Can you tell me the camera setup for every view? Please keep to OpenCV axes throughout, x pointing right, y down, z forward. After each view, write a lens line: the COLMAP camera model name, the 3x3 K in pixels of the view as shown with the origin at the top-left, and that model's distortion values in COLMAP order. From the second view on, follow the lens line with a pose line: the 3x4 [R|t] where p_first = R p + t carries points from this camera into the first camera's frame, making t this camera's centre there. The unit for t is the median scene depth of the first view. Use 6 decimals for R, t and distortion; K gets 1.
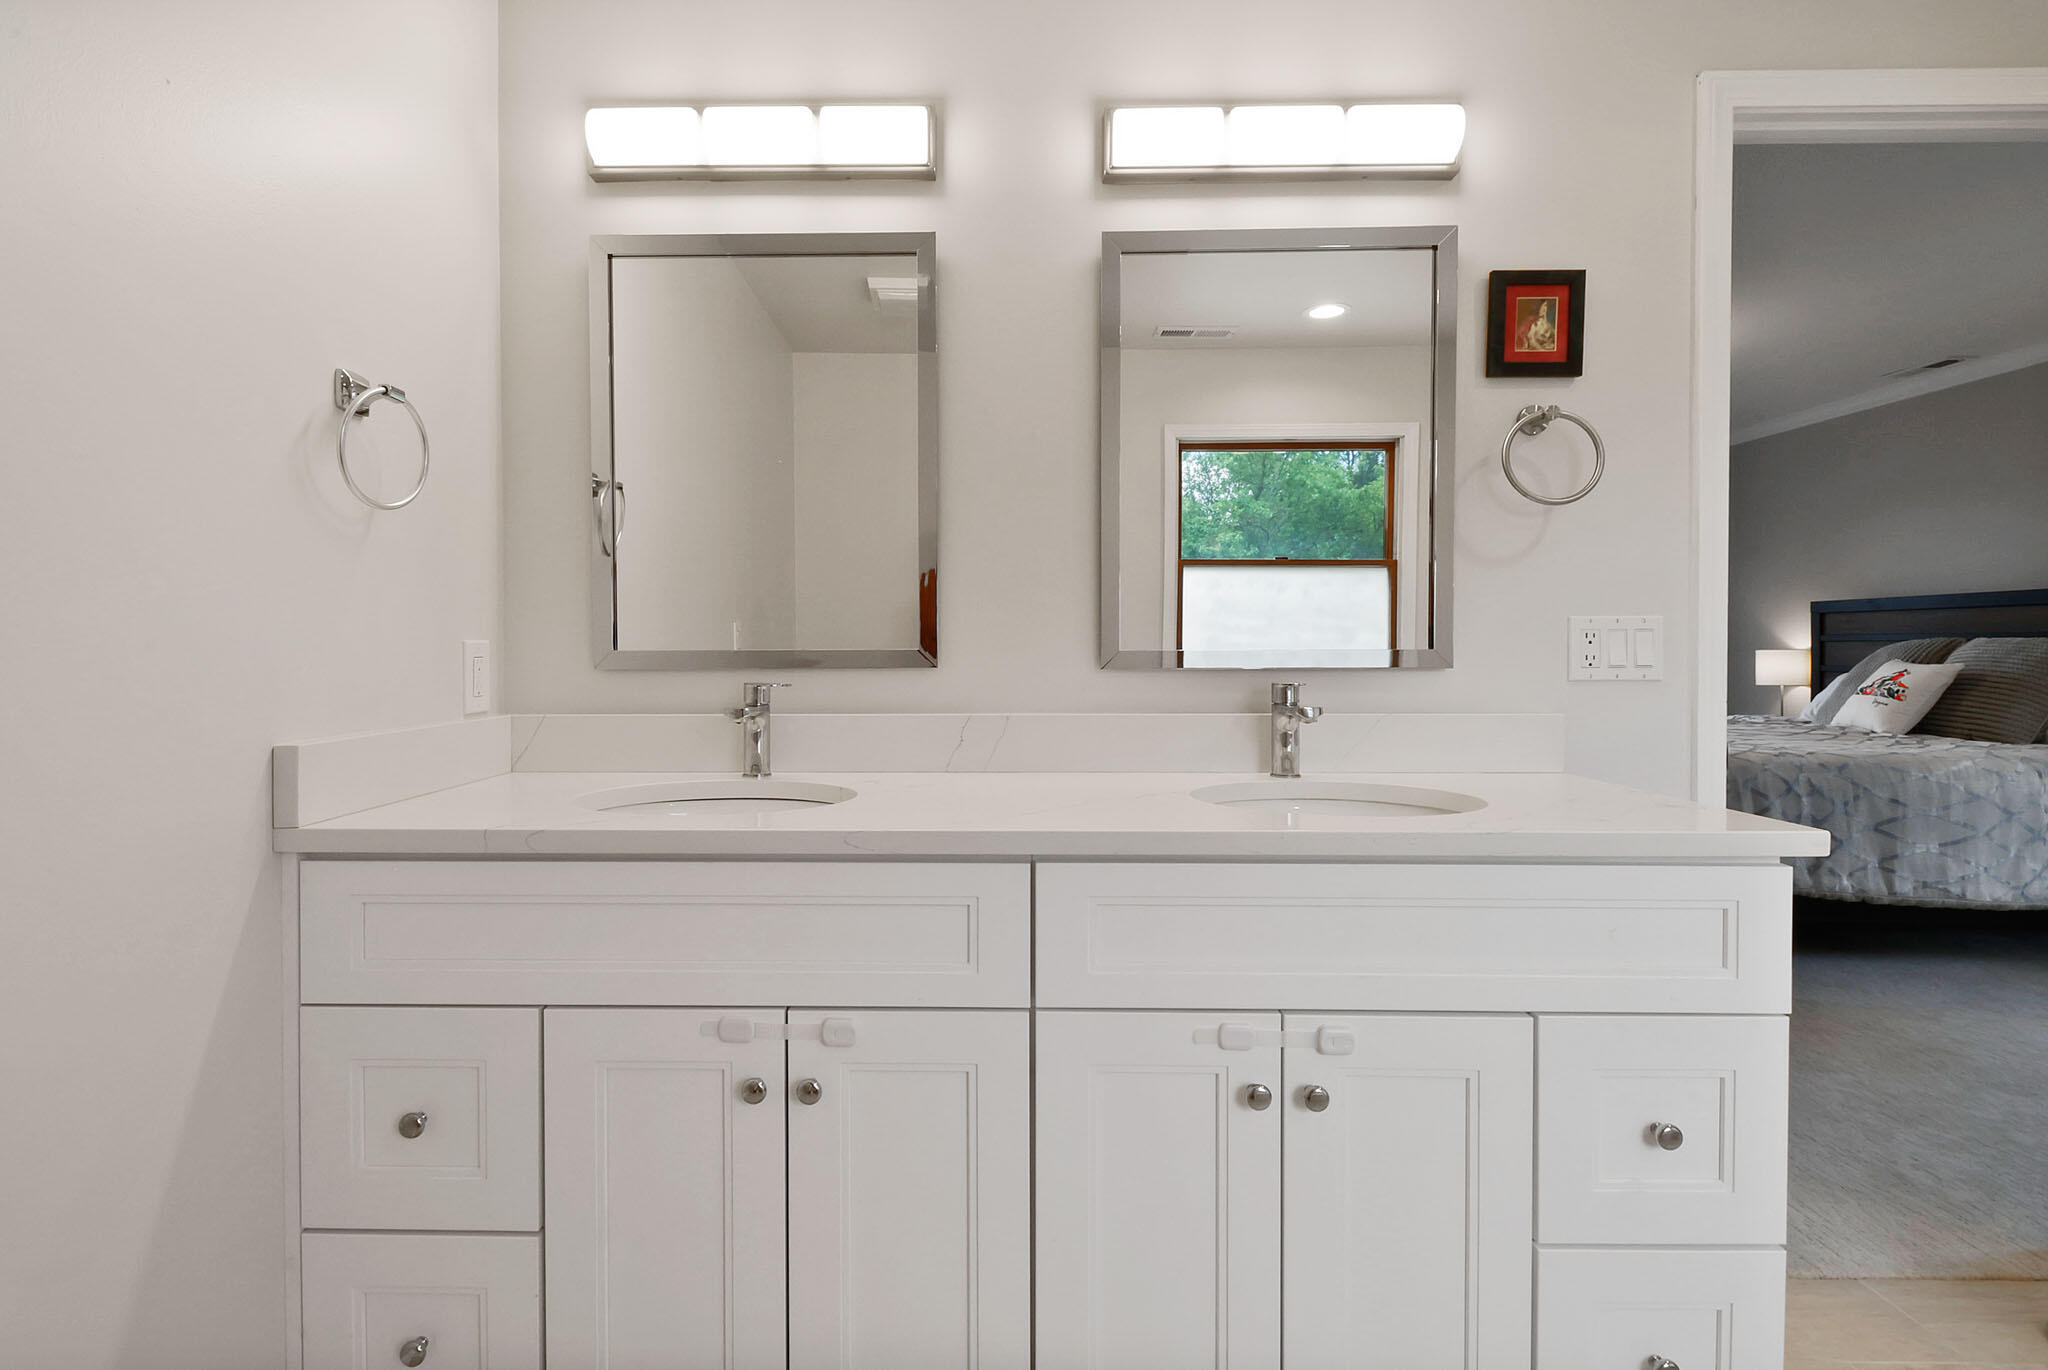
lens RADIAL K [[990.2, 0, 954.3], [0, 990.2, 662.4], [0, 0, 1]] dist [0.014071, -0.008232]
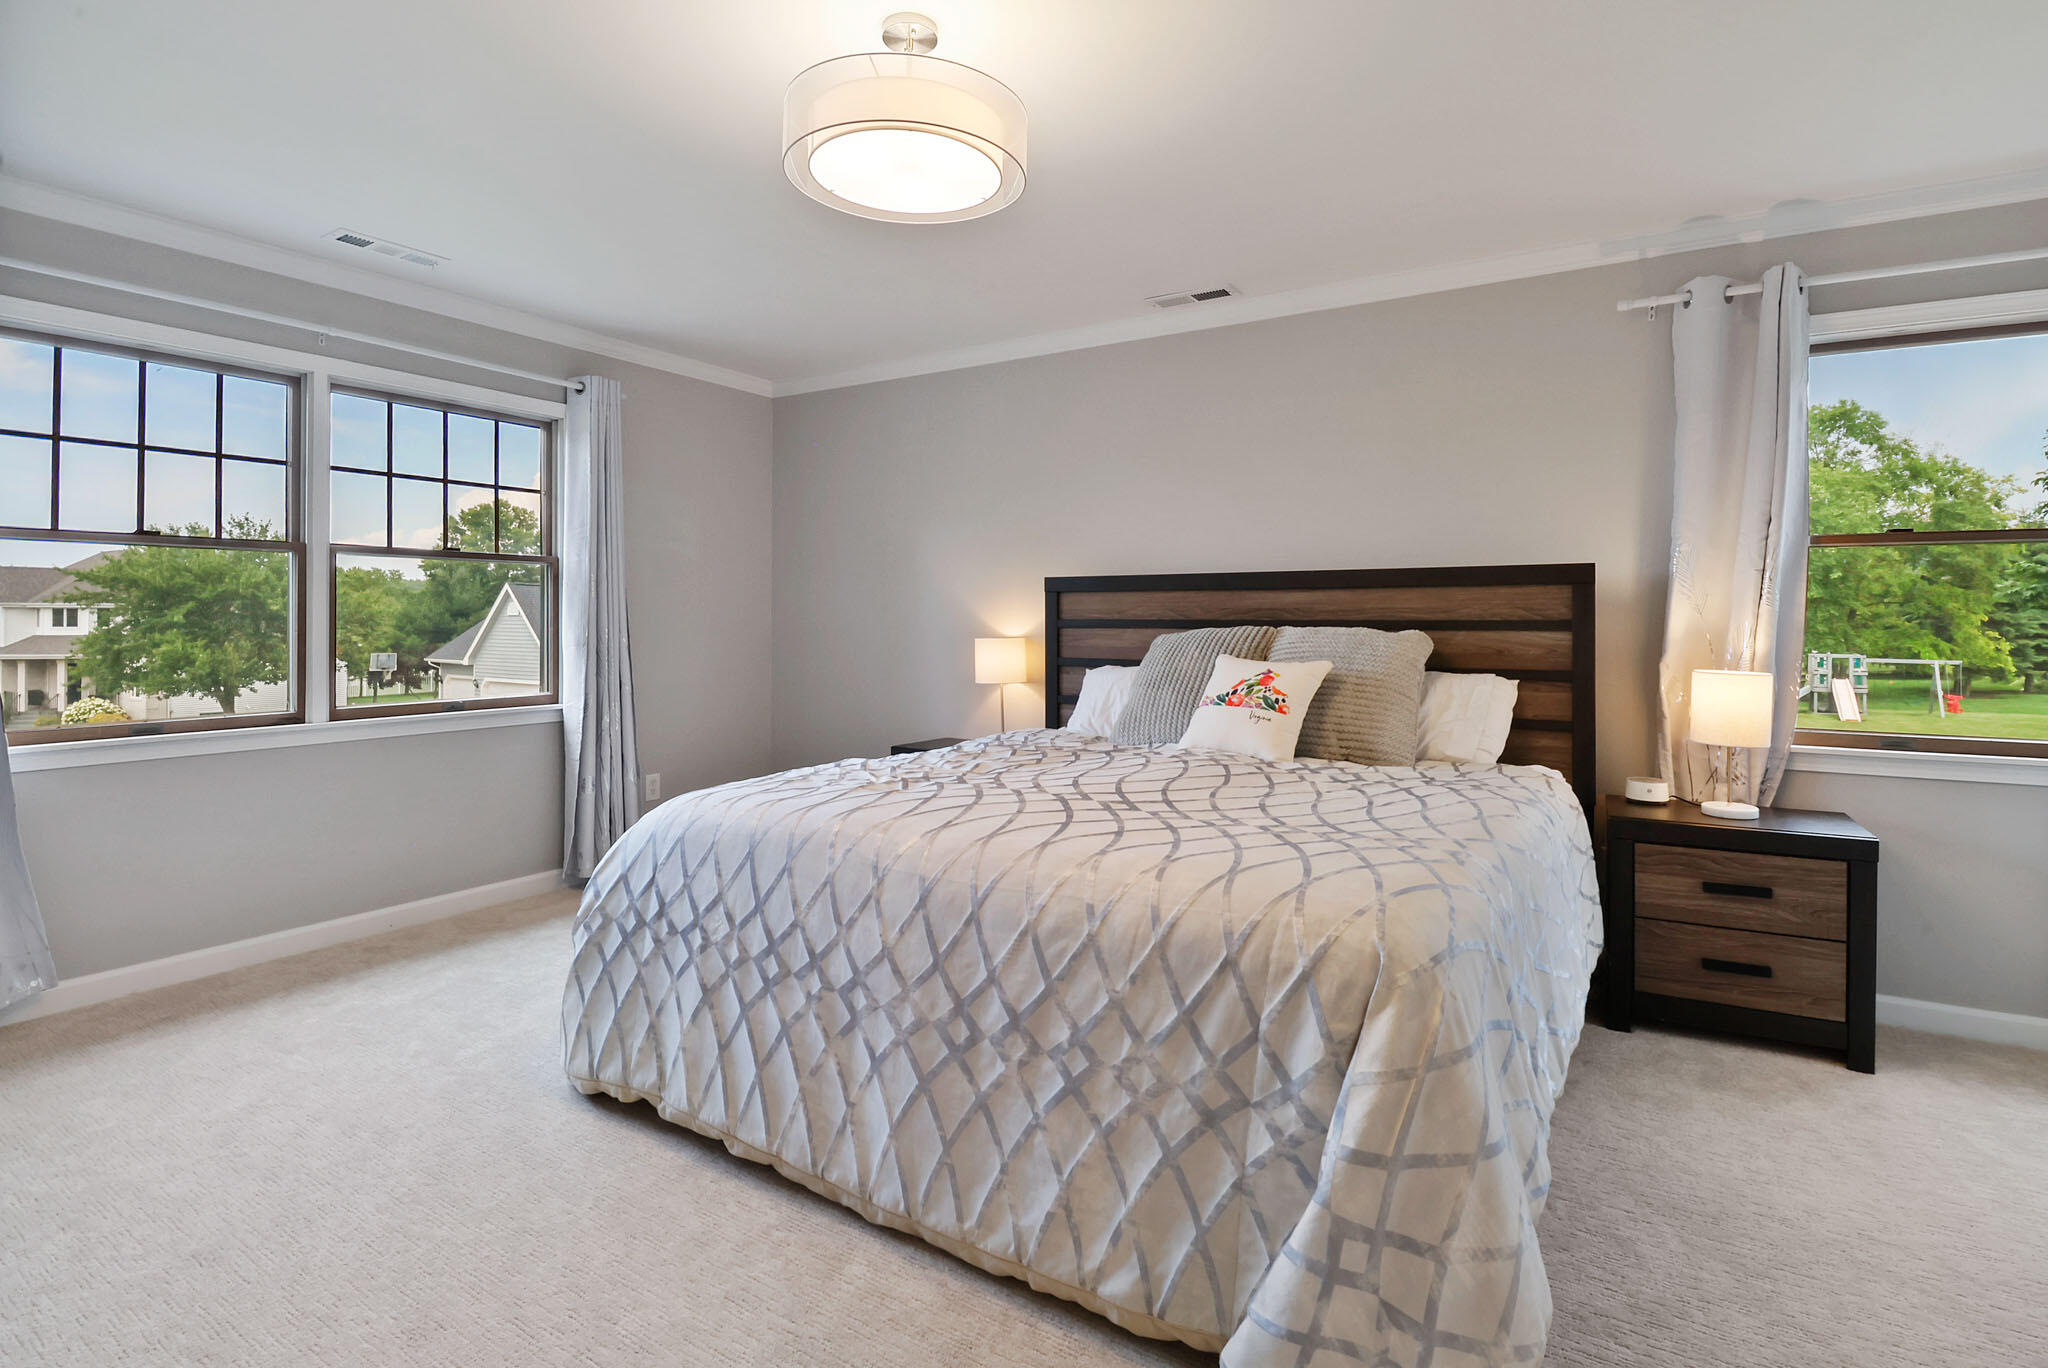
lens RADIAL K [[997.8, 0, 1022.8], [0, 997.8, 617.7], [0, 0, 1]] dist [-0.002874, -0.000541]
pose [[0.513495, 0.004279, 0.858082, 0.573655], [0.010509, 0.999881, -0.011275, -0.067098], [-0.858028, 0.014807, 0.513389, 2.029221]]
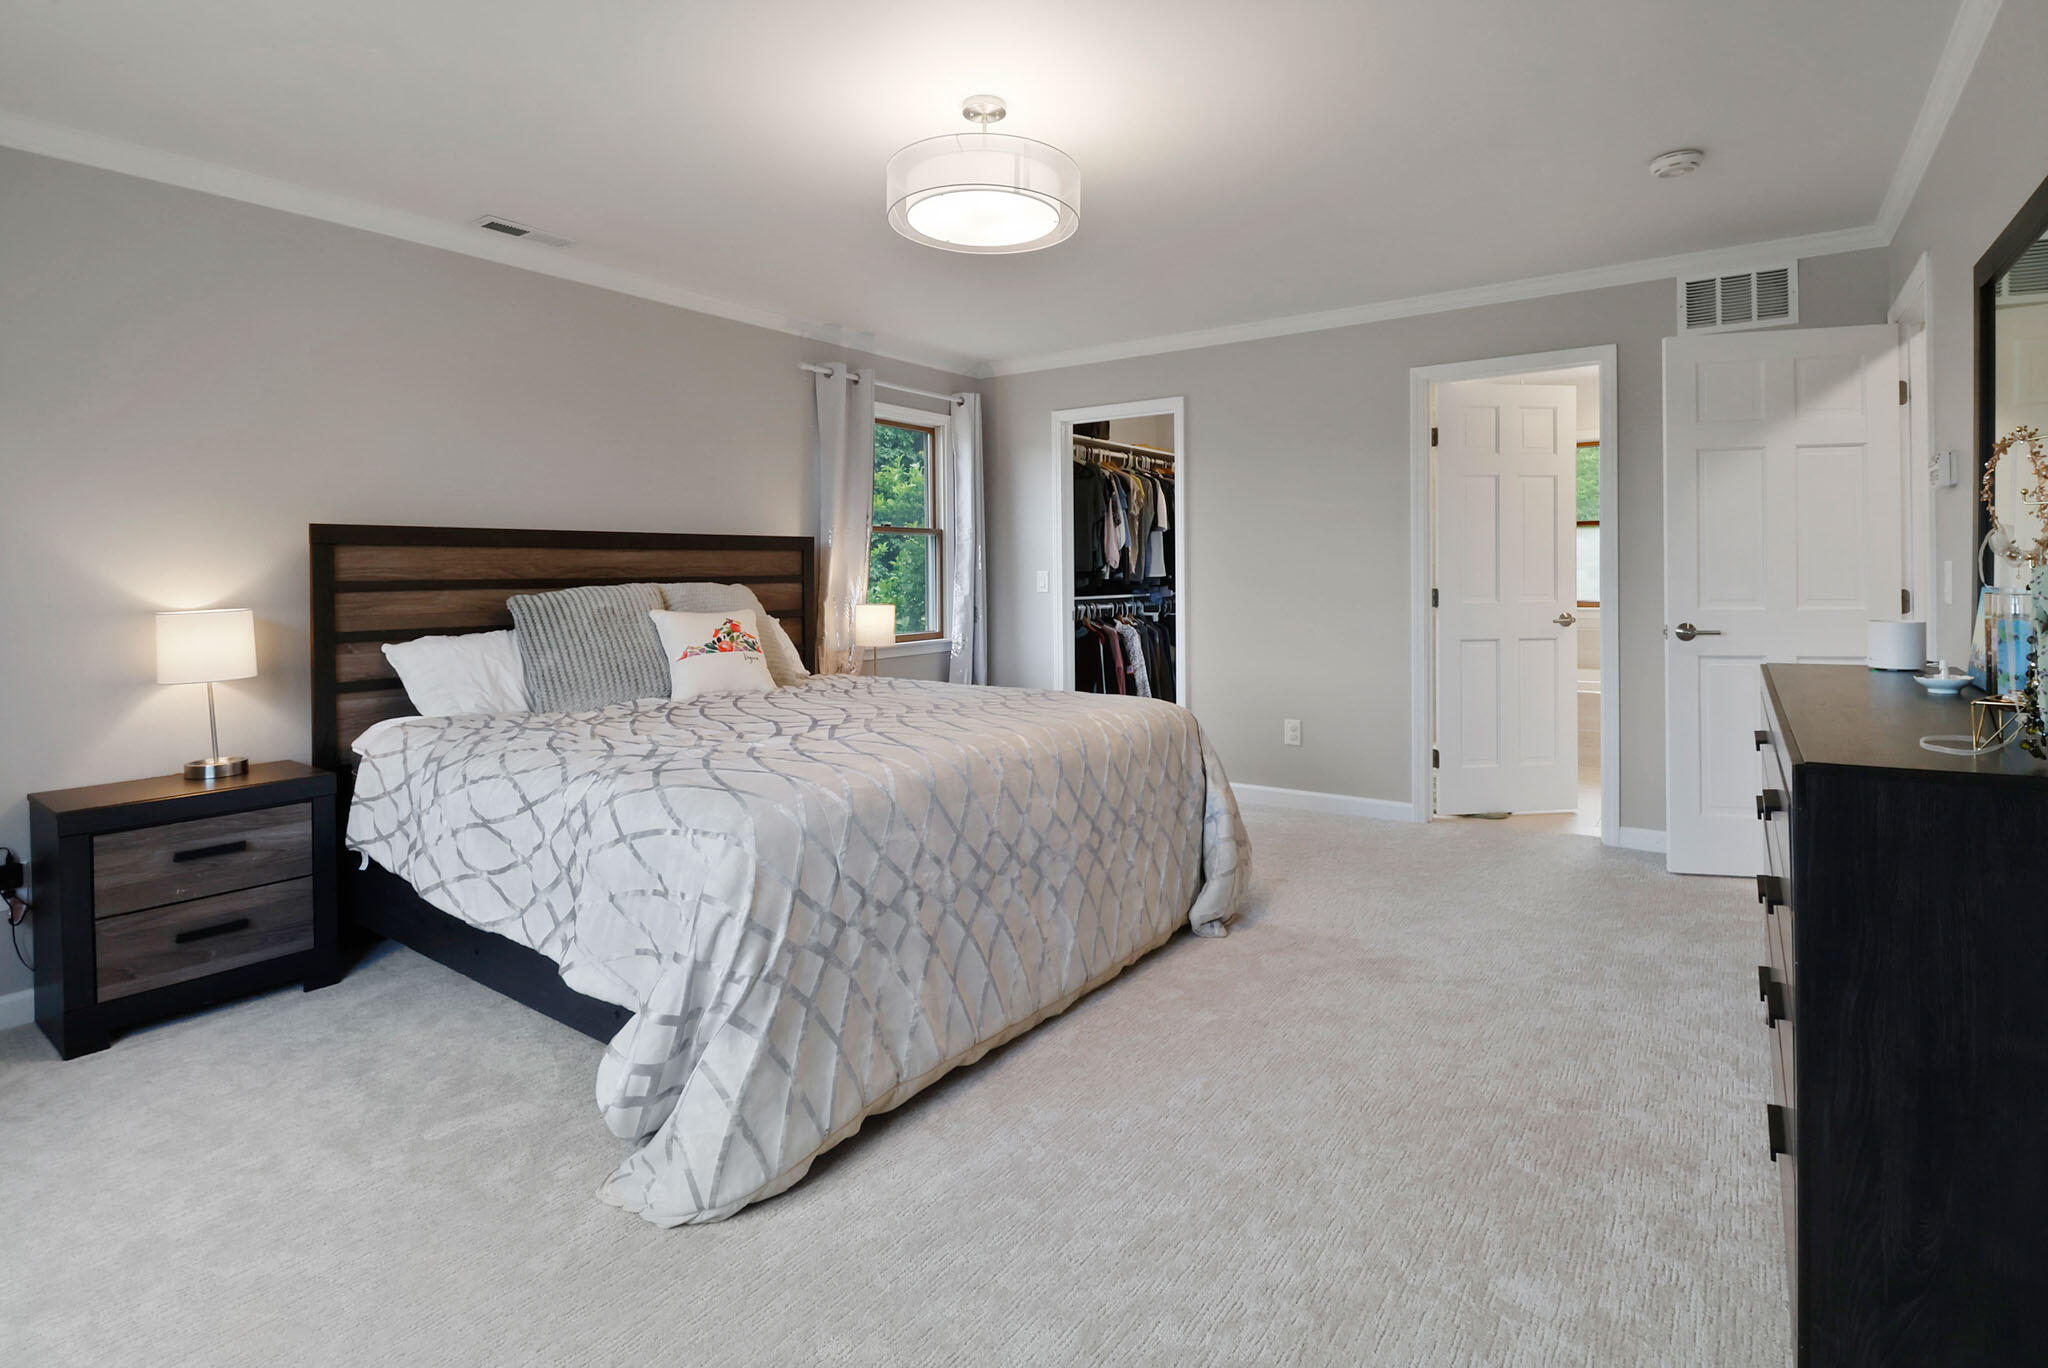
lens RADIAL K [[997.8, 0, 1022.8], [0, 997.8, 617.7], [0, 0, 1]] dist [-0.002874, -0.000541]
pose [[-0.826809, -0.012944, 0.562334, 0.644704], [0.023564, 0.998061, 0.057619, -0.100349], [-0.561989, 0.060891, -0.824900, 4.152148]]
